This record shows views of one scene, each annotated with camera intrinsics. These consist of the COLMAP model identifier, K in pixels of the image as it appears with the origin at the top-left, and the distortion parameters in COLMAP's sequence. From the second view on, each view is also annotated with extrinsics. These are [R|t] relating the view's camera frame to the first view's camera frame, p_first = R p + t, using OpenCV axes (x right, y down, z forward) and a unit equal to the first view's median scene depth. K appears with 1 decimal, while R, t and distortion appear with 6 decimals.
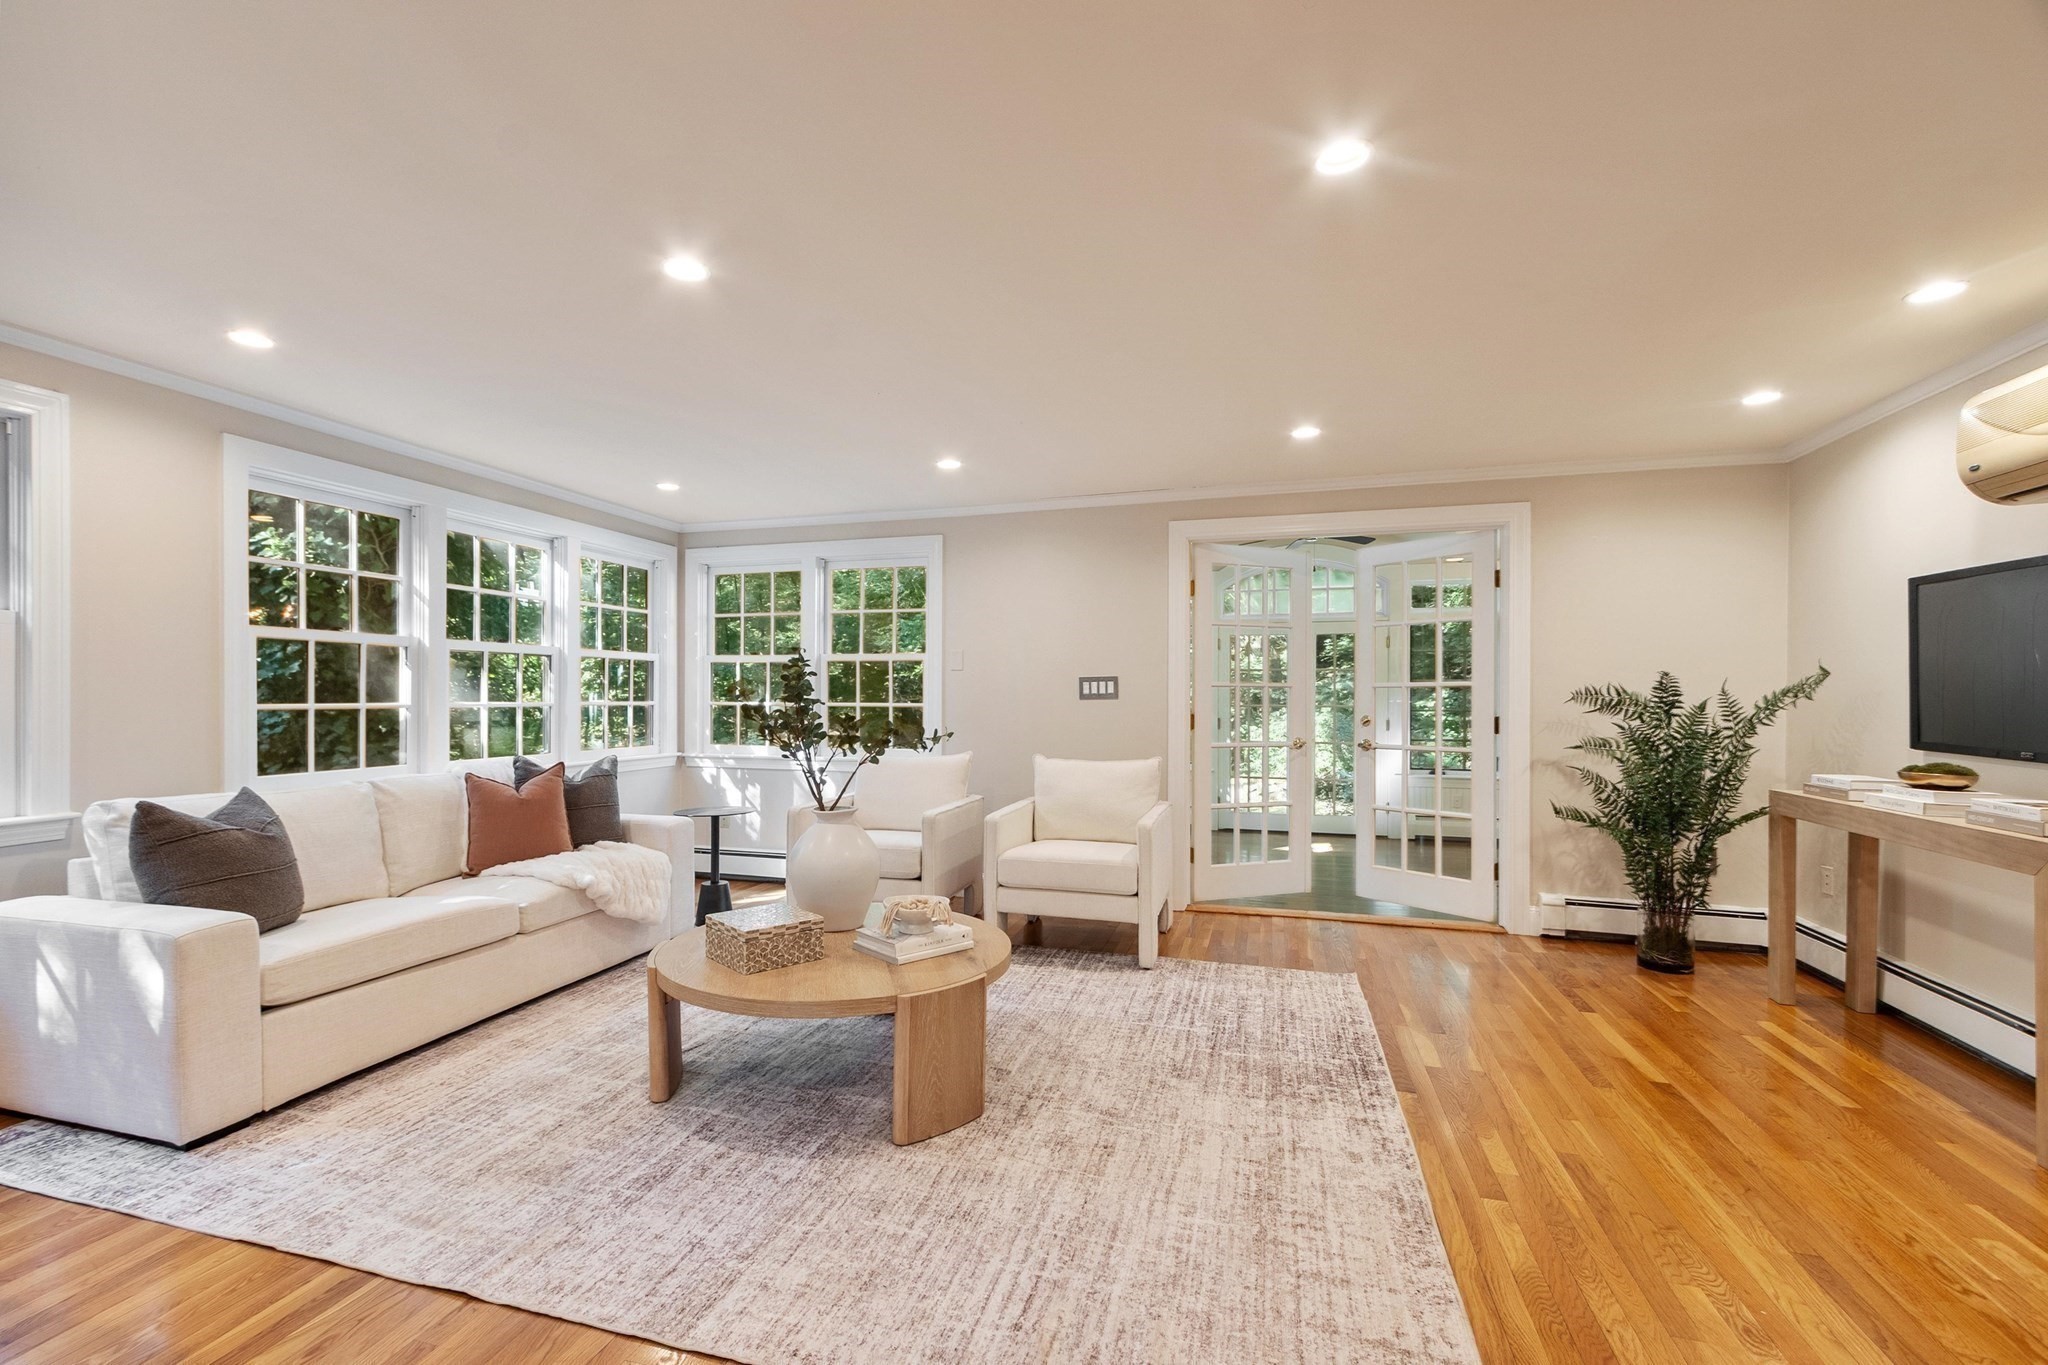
lens RADIAL K [[897.3, 0, 977.6], [0, 897.3, 692.8], [0, 0, 1]] dist [0.003119, -0.001186]
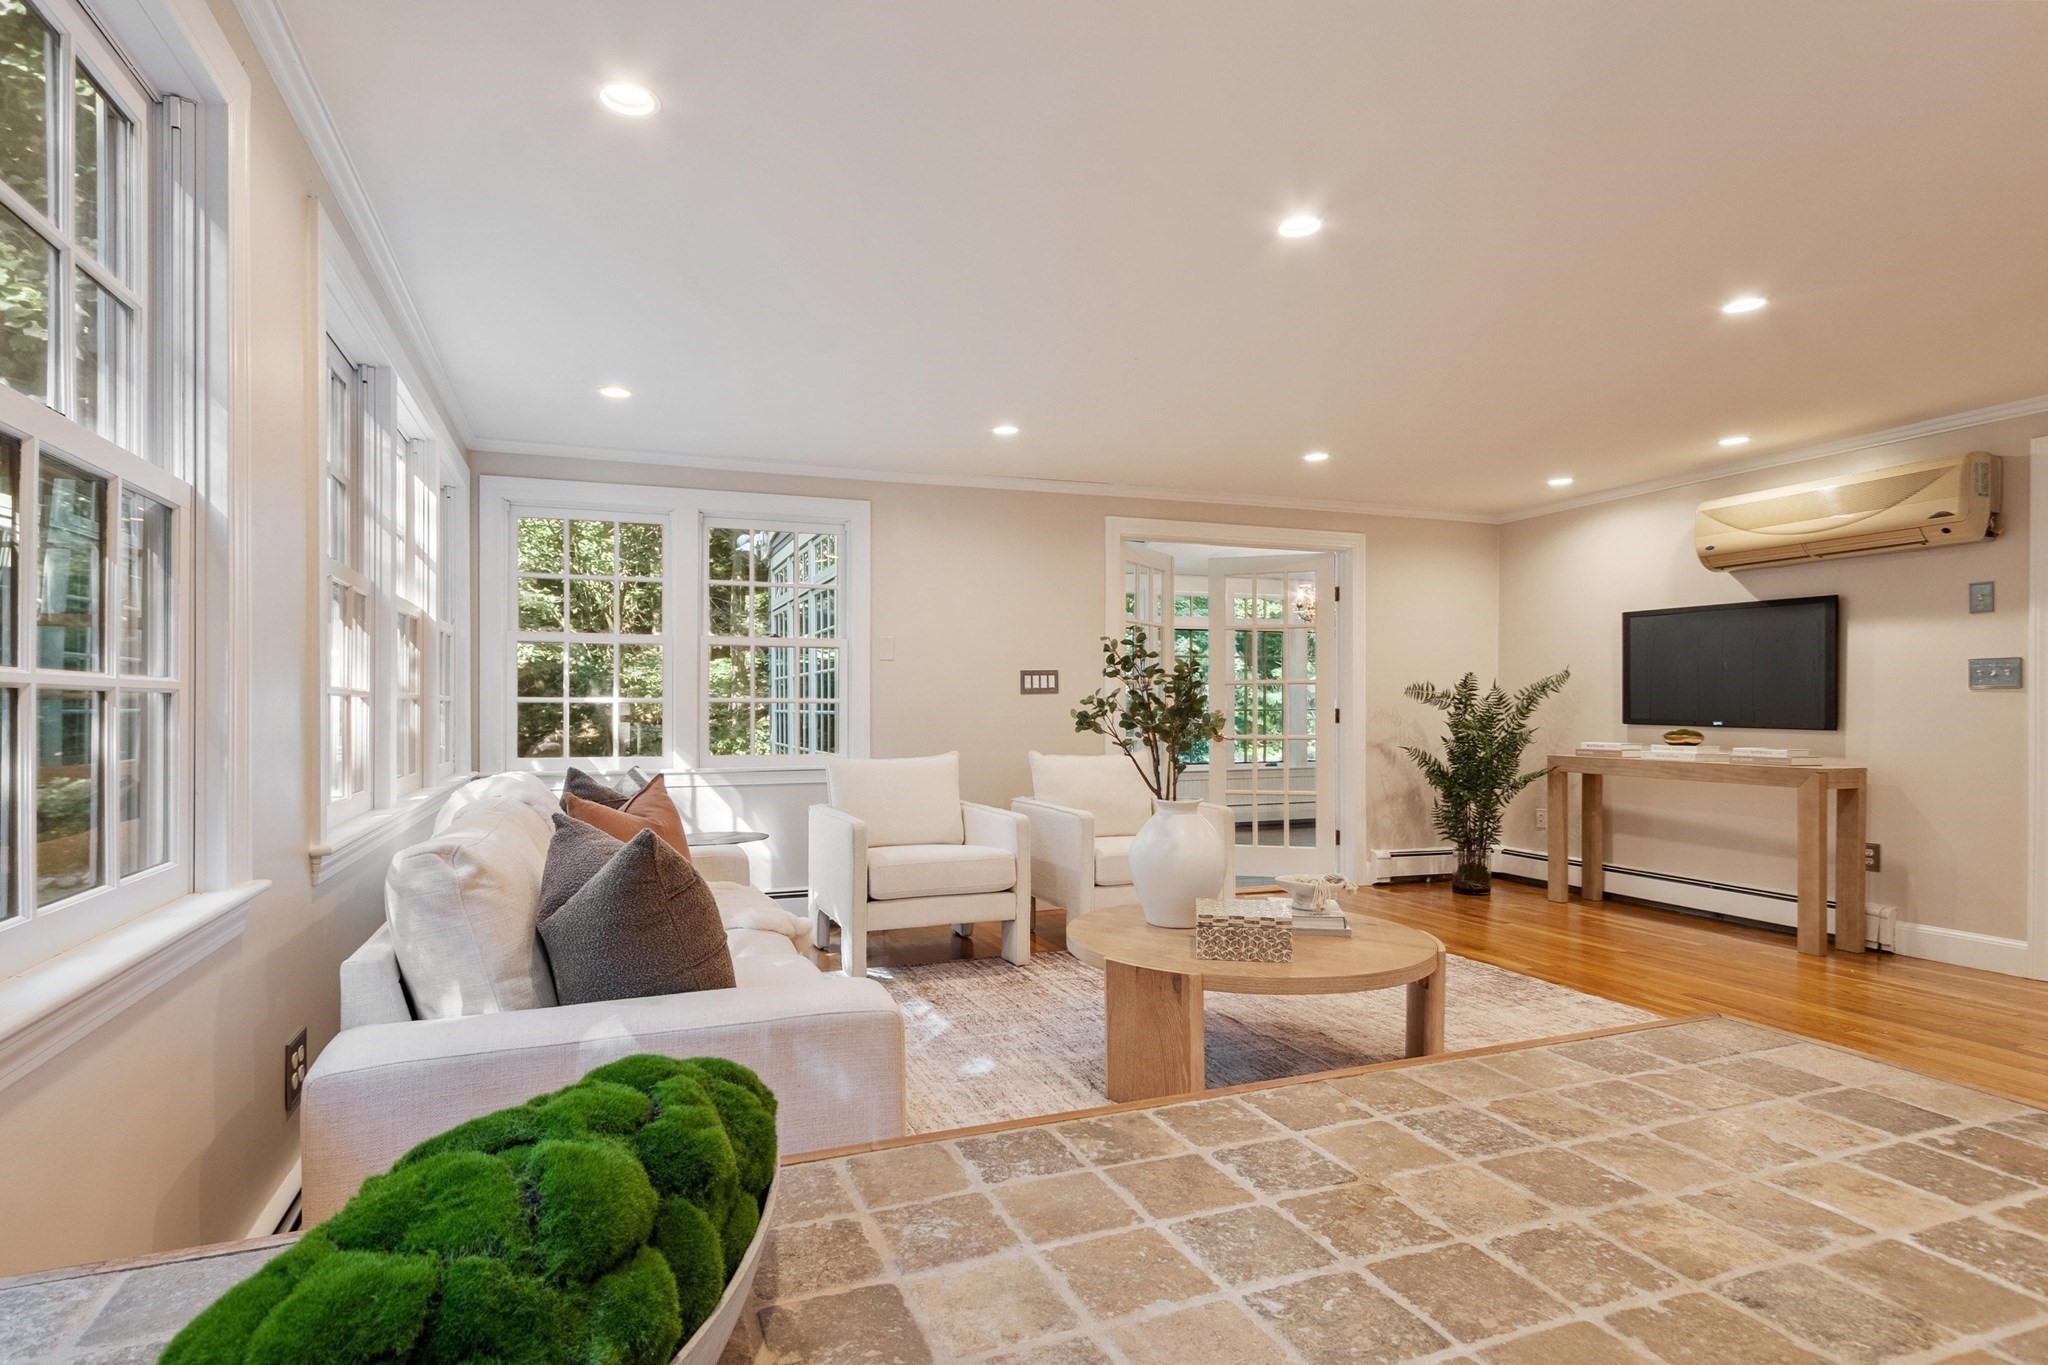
lens RADIAL K [[1073.0, 0, 988.2], [0, 1073.0, 704.7], [0, 0, 1]] dist [0.014332, -0.000260]
pose [[0.788718, -0.001639, 0.614753, -0.789443], [0.000133, 0.999997, 0.002496, 0.020668], [-0.614755, -0.001887, 0.788716, 0.176874]]
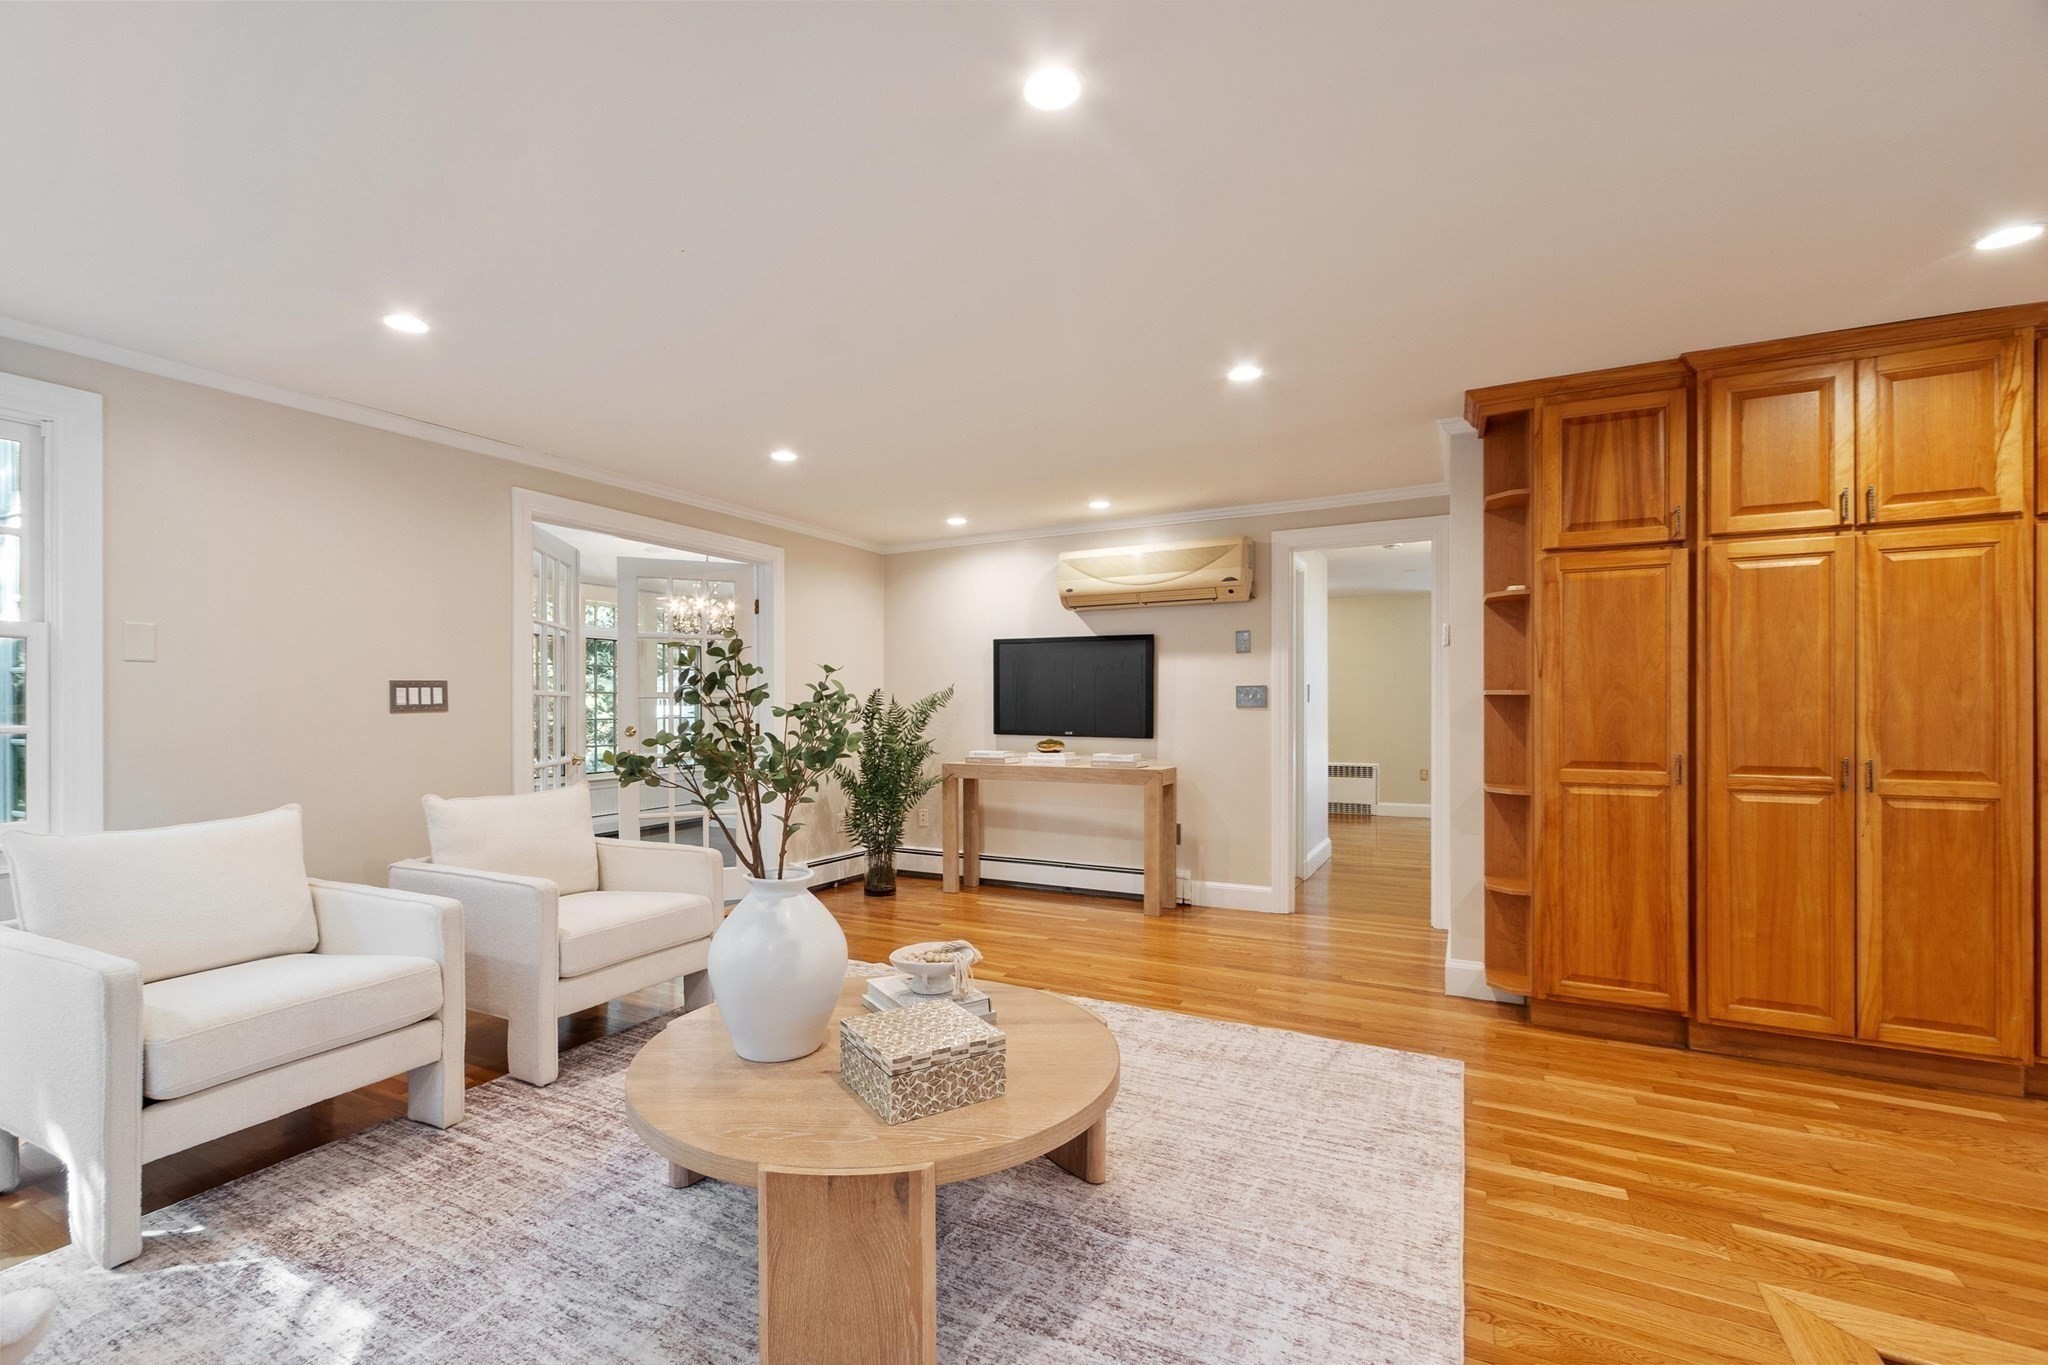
lens RADIAL K [[897.3, 0, 991.3], [0, 897.3, 707.3], [0, 0, 1]] dist [0.003119, -0.001186]
pose [[0.179983, -0.004377, 0.983660, -0.617300], [0.000211, 0.999990, 0.004411, 0.000246], [-0.983670, -0.000586, 0.179982, 0.563914]]
